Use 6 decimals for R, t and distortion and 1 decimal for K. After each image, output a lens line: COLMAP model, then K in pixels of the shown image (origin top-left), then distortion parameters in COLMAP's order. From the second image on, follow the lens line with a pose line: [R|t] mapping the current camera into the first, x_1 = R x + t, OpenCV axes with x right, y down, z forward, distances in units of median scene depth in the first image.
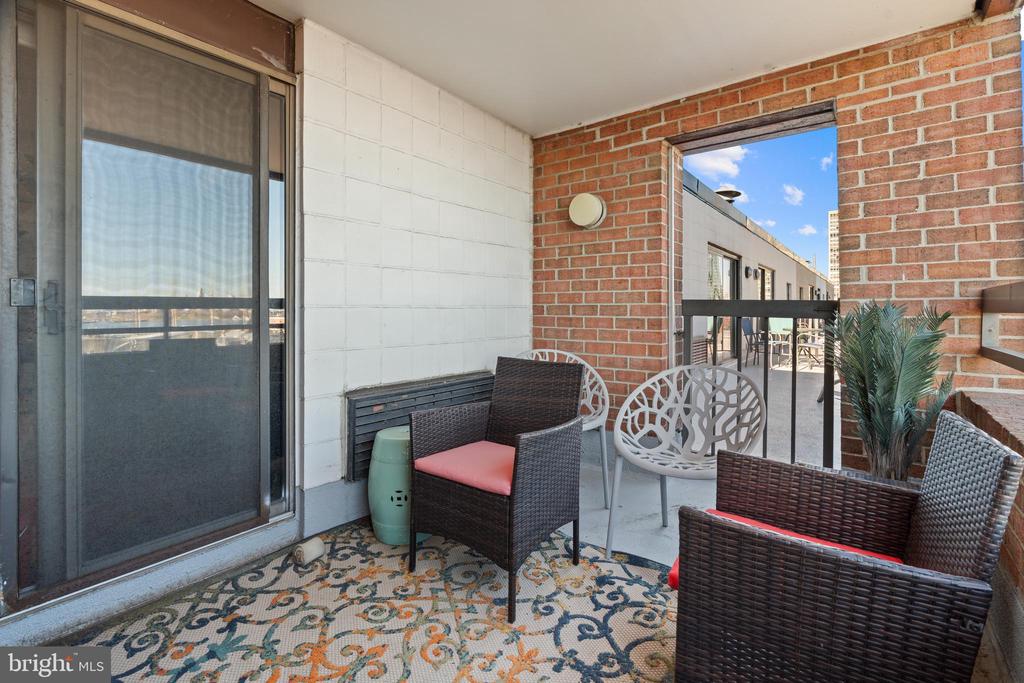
lens RADIAL K [[474.3, 0, 513.5], [0, 474.3, 318.4], [0, 0, 1]] dist [-0.001049, 0.000140]
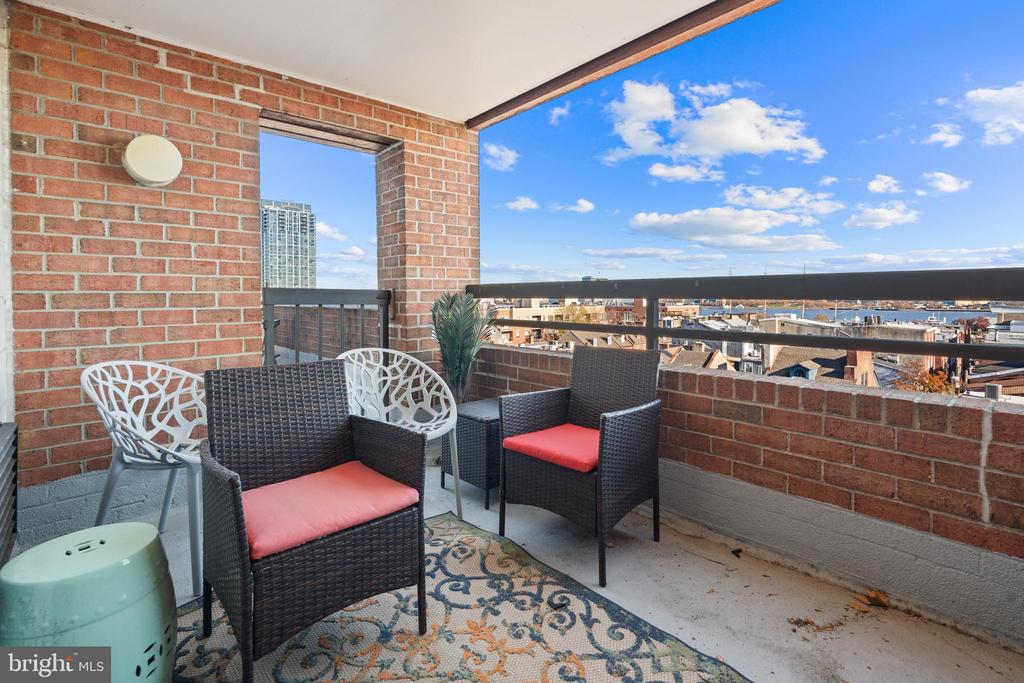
lens RADIAL K [[467.6, 0, 513.3], [0, 467.6, 320.3], [0, 0, 1]] dist [-0.002625, 0.000046]
pose [[0.186179, -0.054191, 0.981020, -0.562257], [0.024374, 0.998425, 0.050526, -0.012316], [-0.982214, 0.014505, 0.187206, 0.429662]]
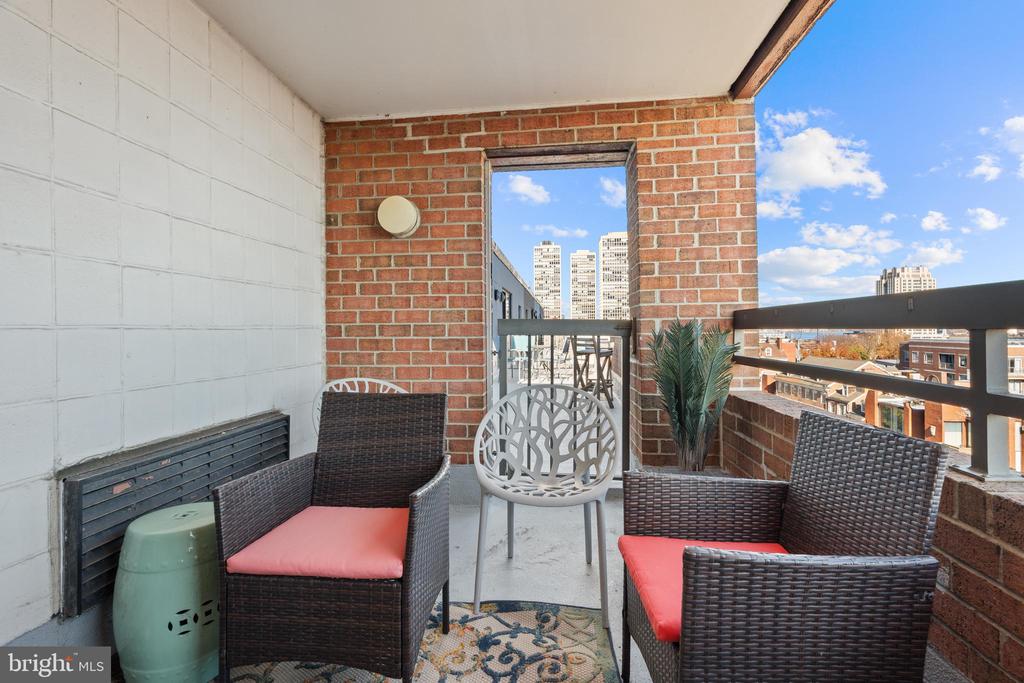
lens RADIAL K [[480.4, 0, 513.6], [0, 480.4, 338.5], [0, 0, 1]] dist [-0.002016, -0.000177]
pose [[0.852358, -0.017901, 0.522653, -0.165085], [0.018923, 0.999815, 0.003385, -0.002031], [-0.522617, 0.007005, 0.852539, 0.172667]]
